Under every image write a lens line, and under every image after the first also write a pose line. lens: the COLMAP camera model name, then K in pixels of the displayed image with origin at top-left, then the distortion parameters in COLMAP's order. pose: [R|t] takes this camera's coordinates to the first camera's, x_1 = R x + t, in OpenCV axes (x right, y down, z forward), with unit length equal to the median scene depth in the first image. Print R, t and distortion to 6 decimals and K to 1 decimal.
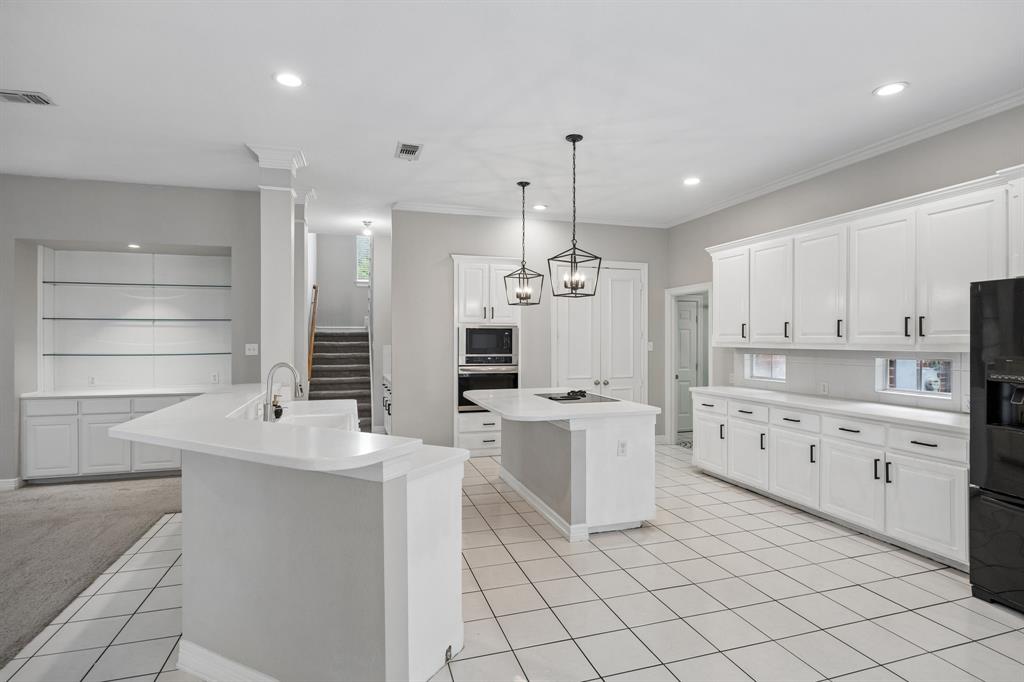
lens RADIAL K [[525.1, 0, 514.8], [0, 525.1, 342.2], [0, 0, 1]] dist [-0.005097, -0.003348]
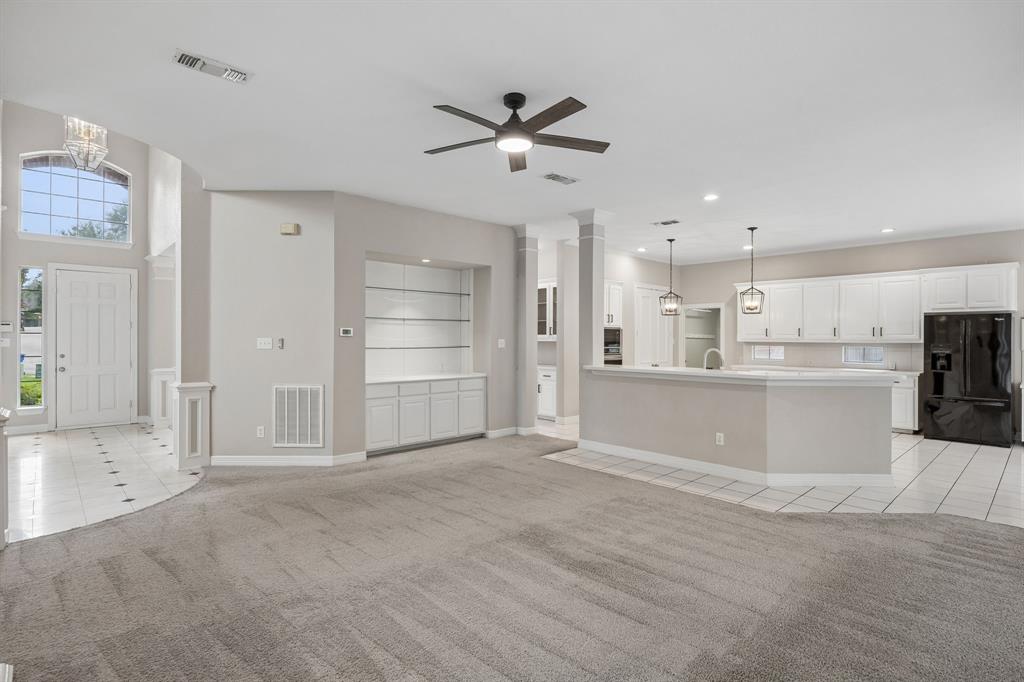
lens RADIAL K [[525.1, 0, 512.1], [0, 525.1, 338.2], [0, 0, 1]] dist [-0.005097, -0.003348]
pose [[0.894435, 0.002952, 0.447189, -1.146443], [-0.001111, 0.999990, -0.004380, 0.006815], [-0.447197, 0.003421, 0.894429, -0.218318]]
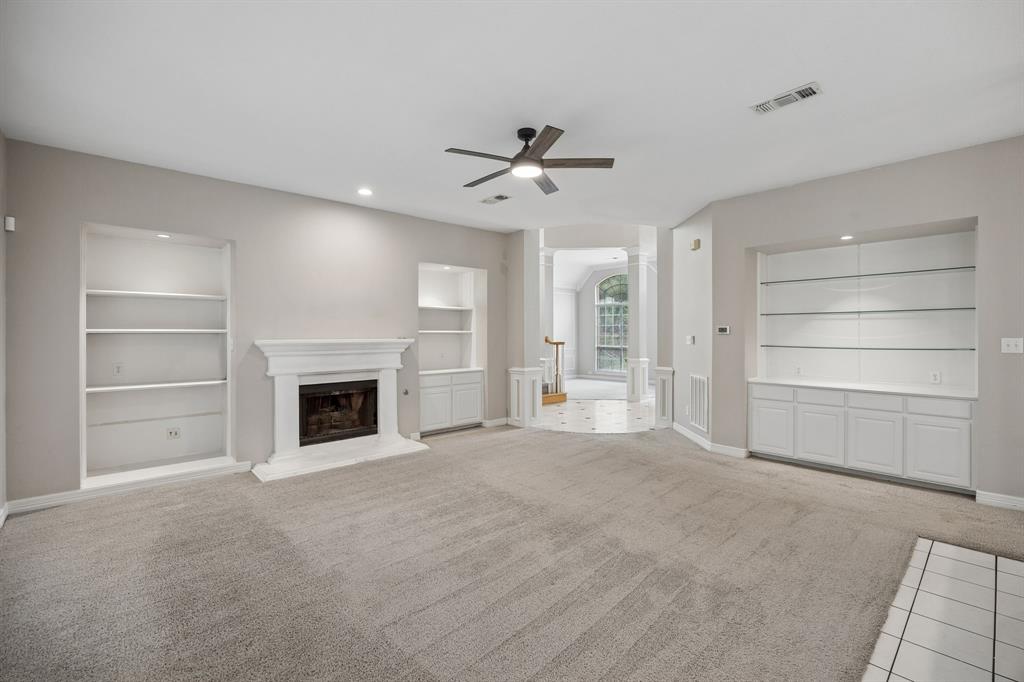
lens RADIAL K [[454.7, 0, 514.8], [0, 454.7, 332.1], [0, 0, 1]] dist [-0.004507, -0.000346]
pose [[0.429368, -0.003535, -0.903123, -0.234376], [-0.005217, 0.999966, -0.006394, 0.002797], [0.903115, 0.007457, 0.429335, 0.073171]]
